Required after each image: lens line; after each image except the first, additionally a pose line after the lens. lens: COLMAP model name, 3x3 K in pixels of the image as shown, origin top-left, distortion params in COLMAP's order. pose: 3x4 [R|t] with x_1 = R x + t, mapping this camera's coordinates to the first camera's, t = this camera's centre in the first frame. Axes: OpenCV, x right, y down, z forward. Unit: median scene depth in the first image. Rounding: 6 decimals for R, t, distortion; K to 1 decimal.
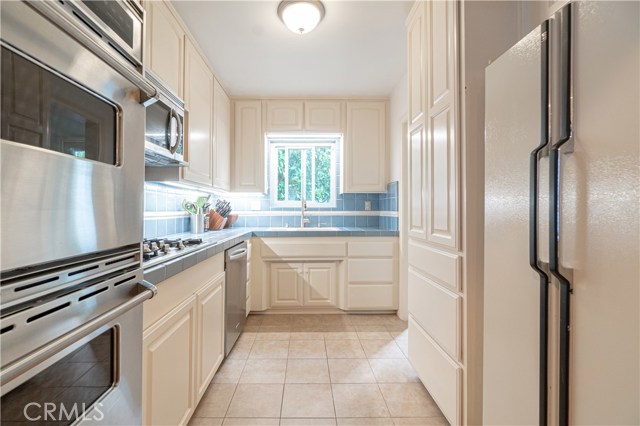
lens RADIAL K [[269.4, 0, 303.4], [0, 269.4, 208.6], [0, 0, 1]] dist [-0.002030, -0.000101]
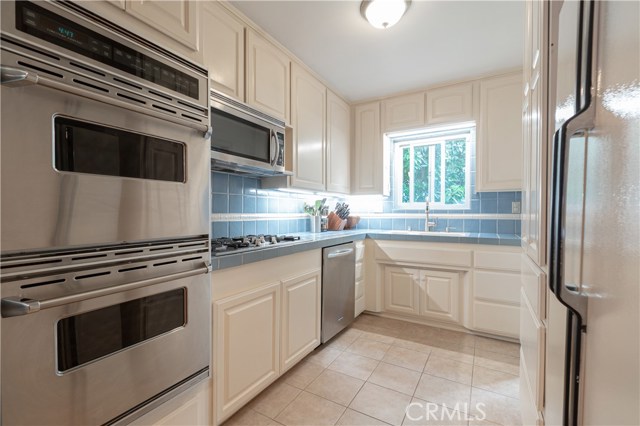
lens RADIAL K [[275.7, 0, 319.1], [0, 275.7, 218.3], [0, 0, 1]] dist [0.000968, 0.000060]
pose [[0.862702, 0.012635, -0.505555, 0.183261], [0.000812, 0.999652, 0.026370, 0.000406], [0.505712, -0.023160, 0.862391, 0.009674]]
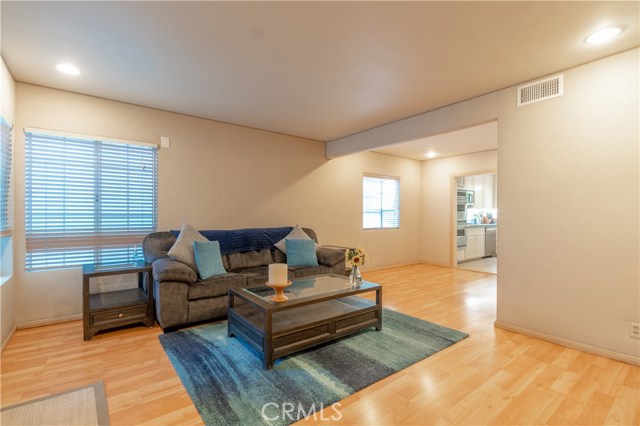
lens RADIAL K [[275.7, 0, 319.1], [0, 275.7, 218.3], [0, 0, 1]] dist [0.000968, 0.000060]
pose [[0.589185, 0.011750, -0.807912, 0.956615], [-0.003997, 0.999924, 0.011627, -0.001865], [0.807988, -0.003621, 0.589188, -2.060823]]
